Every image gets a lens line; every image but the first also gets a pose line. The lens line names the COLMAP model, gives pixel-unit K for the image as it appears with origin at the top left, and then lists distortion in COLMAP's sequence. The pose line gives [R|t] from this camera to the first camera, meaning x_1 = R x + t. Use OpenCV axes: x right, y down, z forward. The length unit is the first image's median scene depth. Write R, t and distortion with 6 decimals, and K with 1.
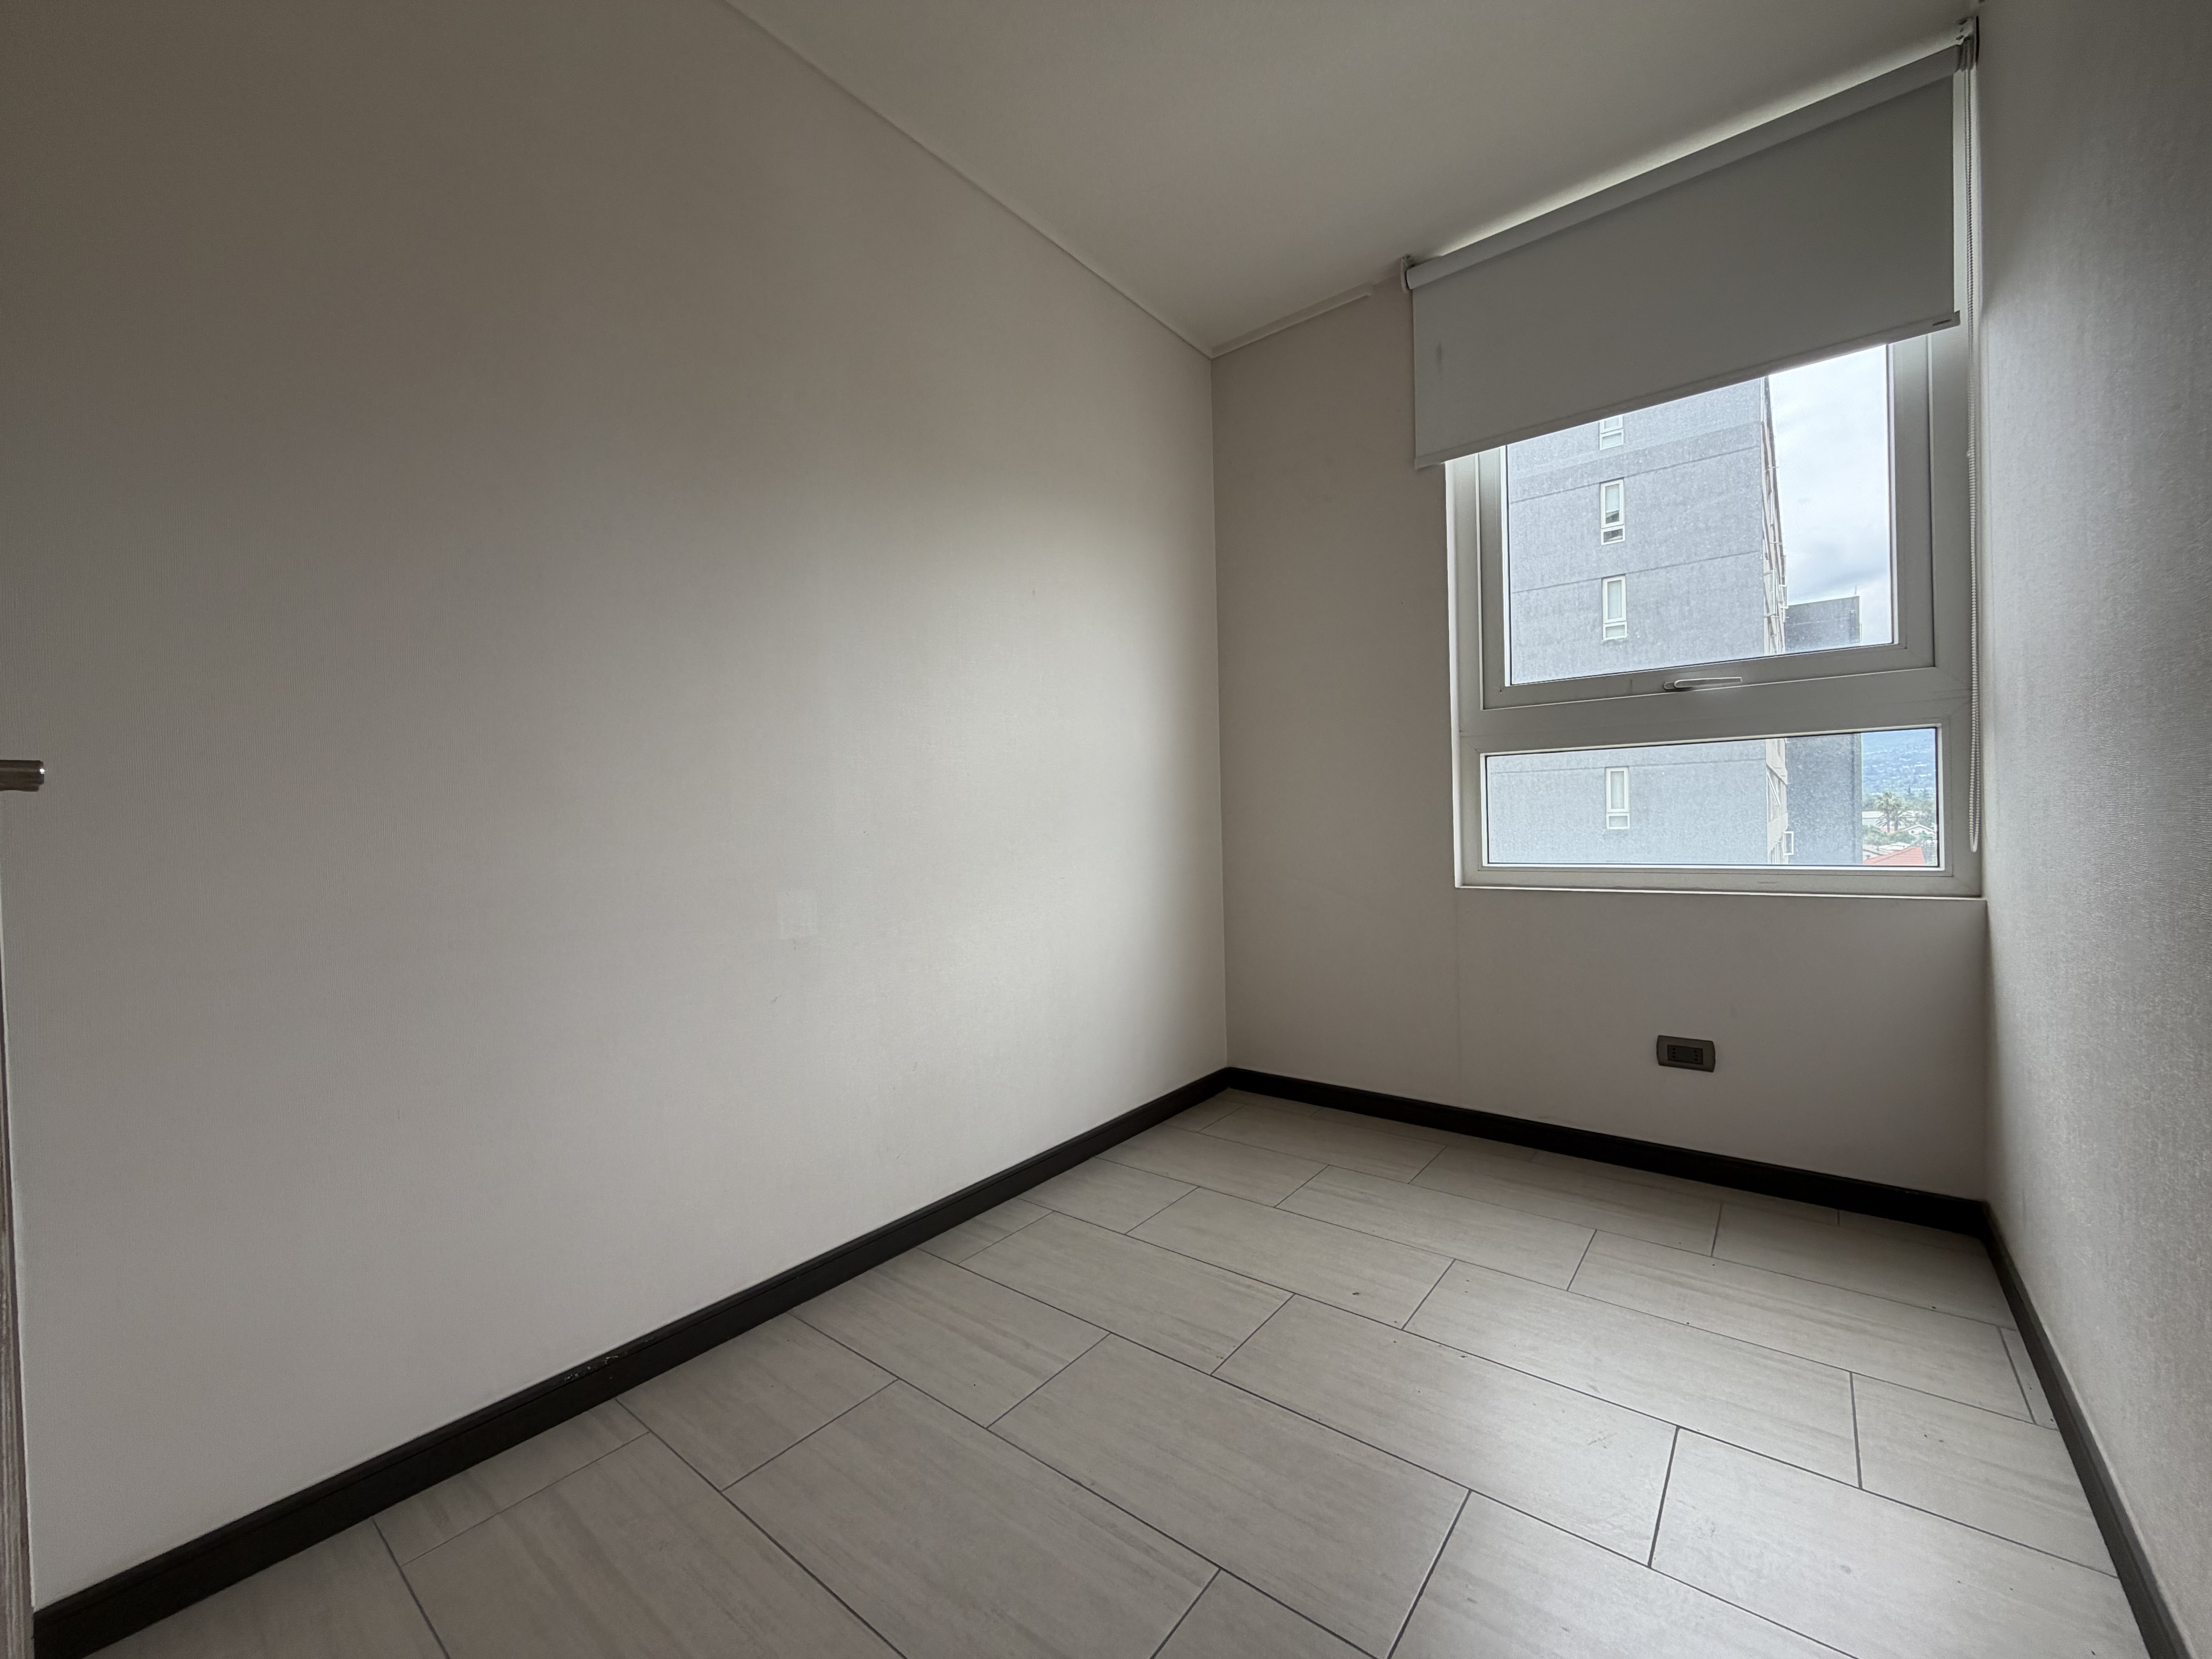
lens RADIAL K [[904.2, 0, 1106.0], [0, 904.2, 829.5], [0, 0, 1]] dist [-0.001086, 0.000022]
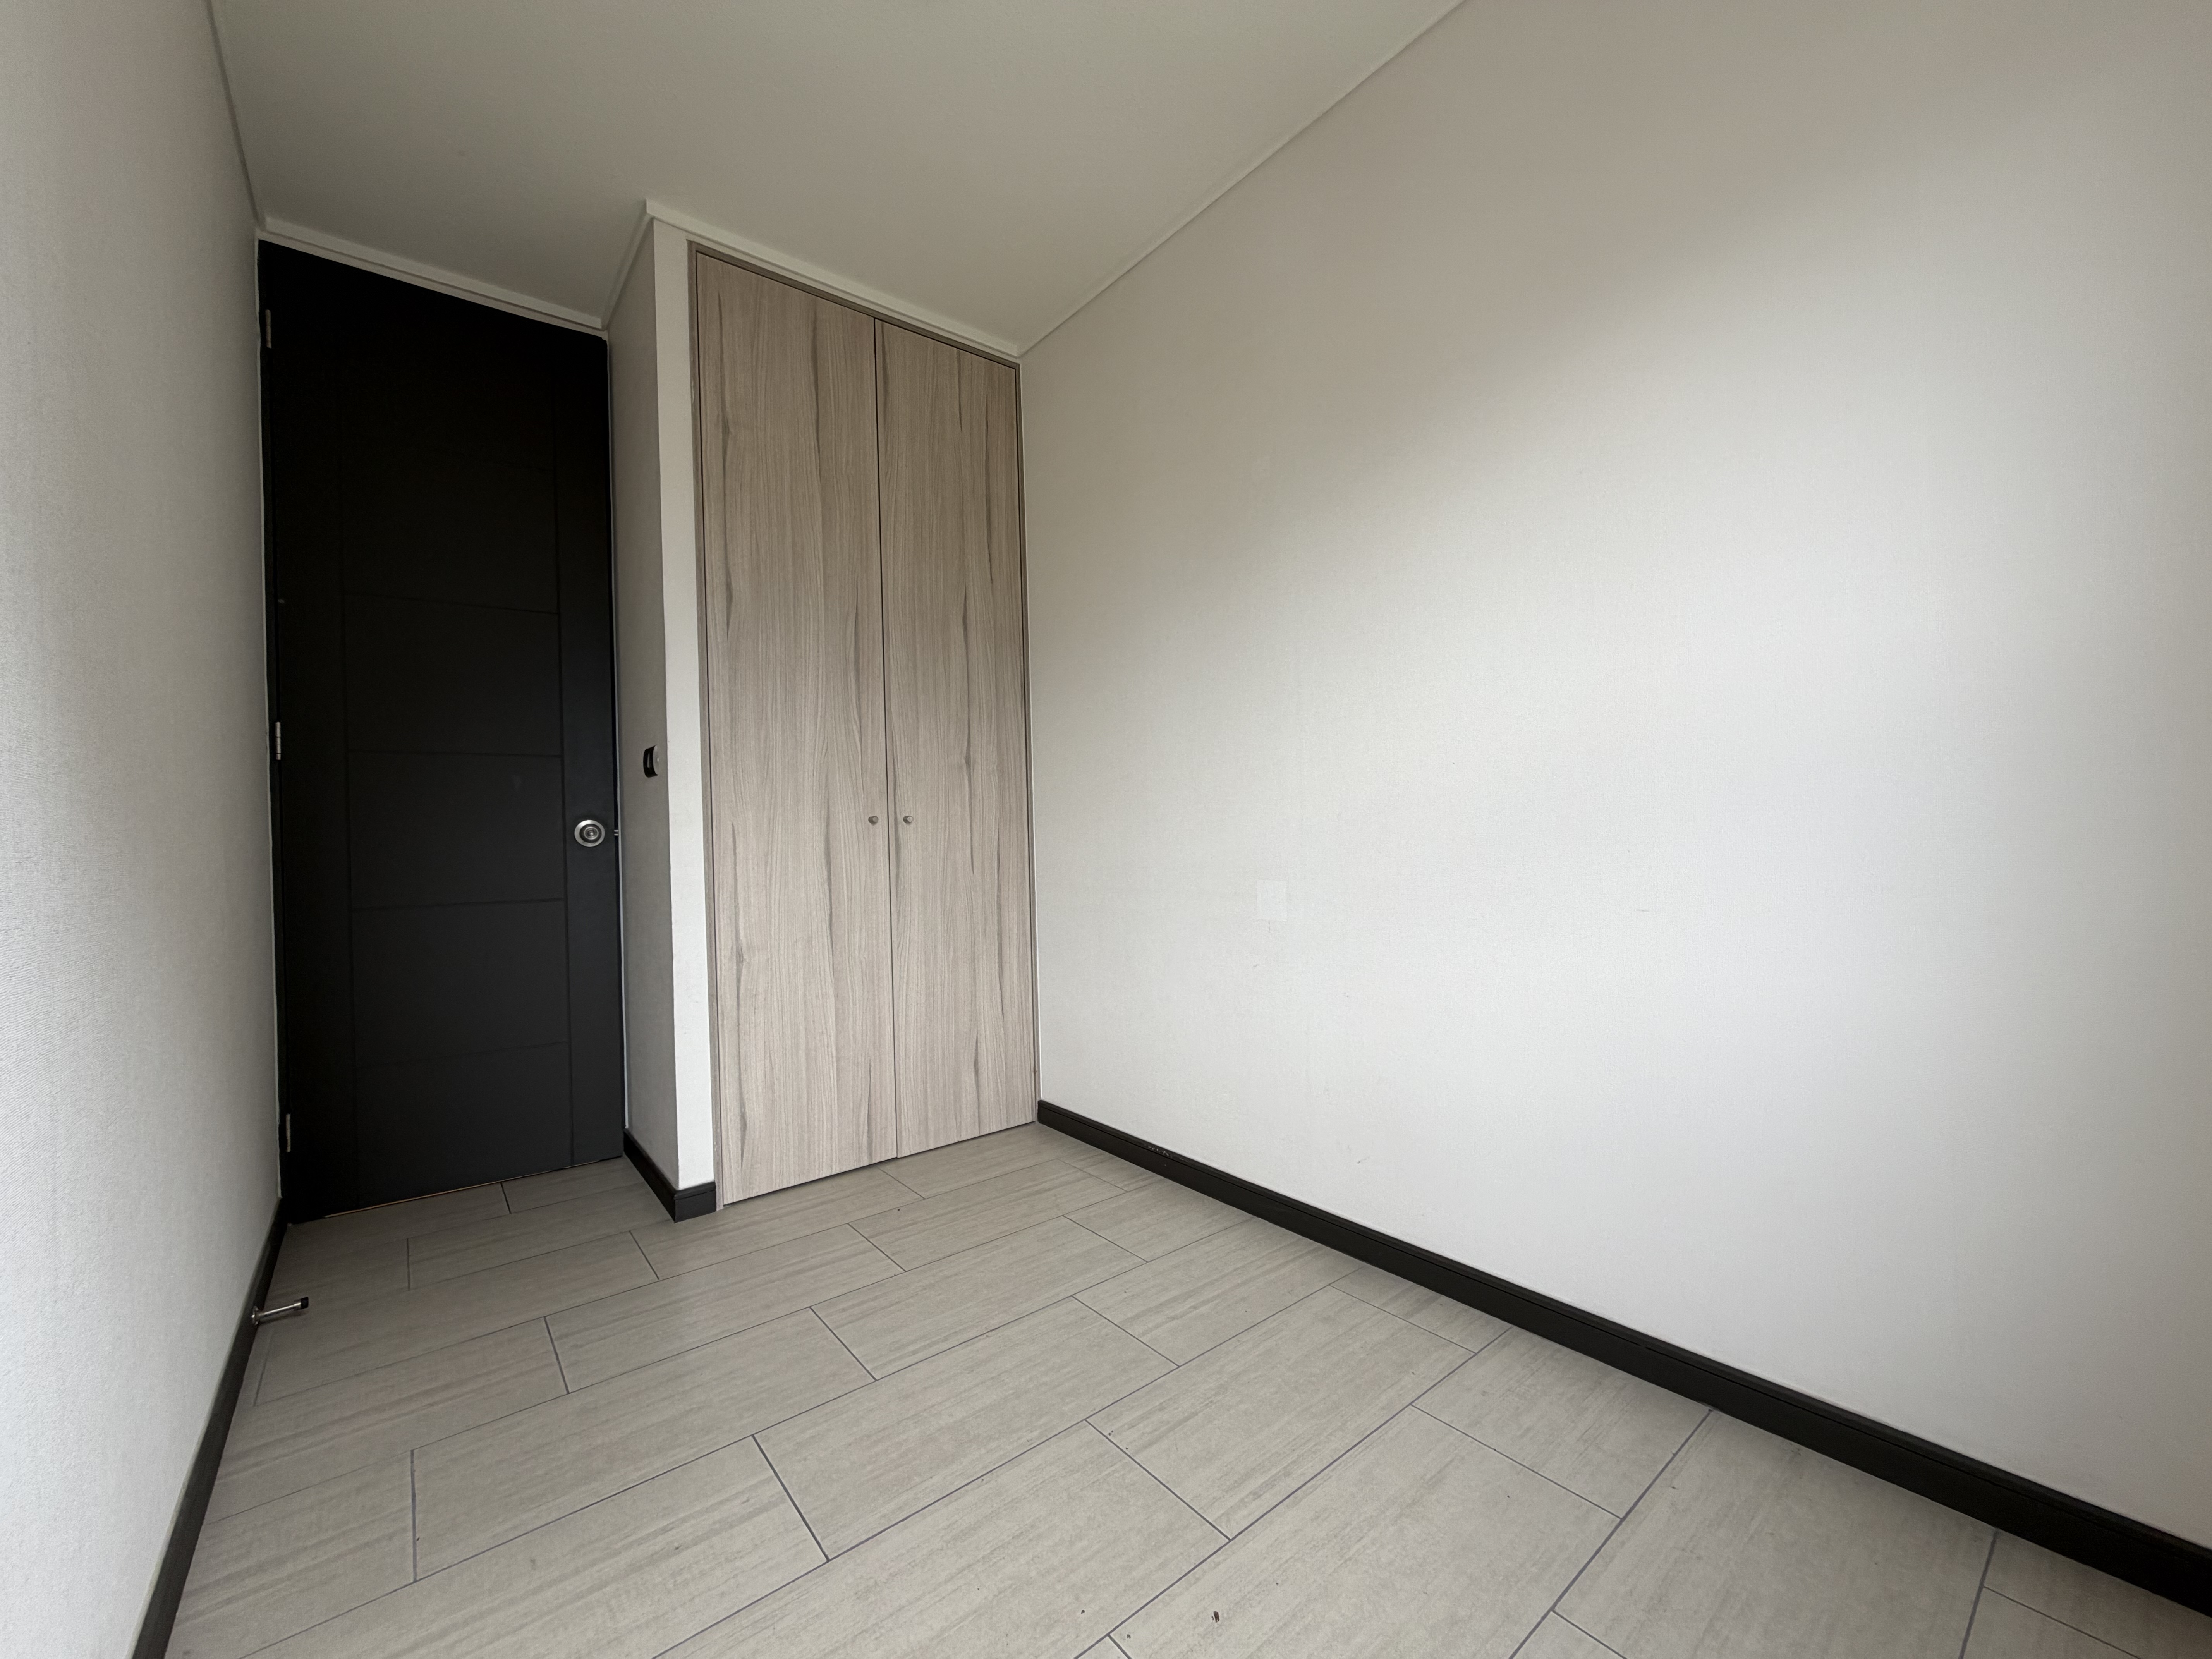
lens RADIAL K [[881.8, 0, 1106.0], [0, 881.8, 829.5], [0, 0, 1]] dist [-0.002290, 0.000489]
pose [[-0.222848, 0.036582, -0.974167, 0.953981], [0.020014, 0.999257, 0.032946, -0.058378], [0.974648, -0.012155, -0.223414, 1.171541]]
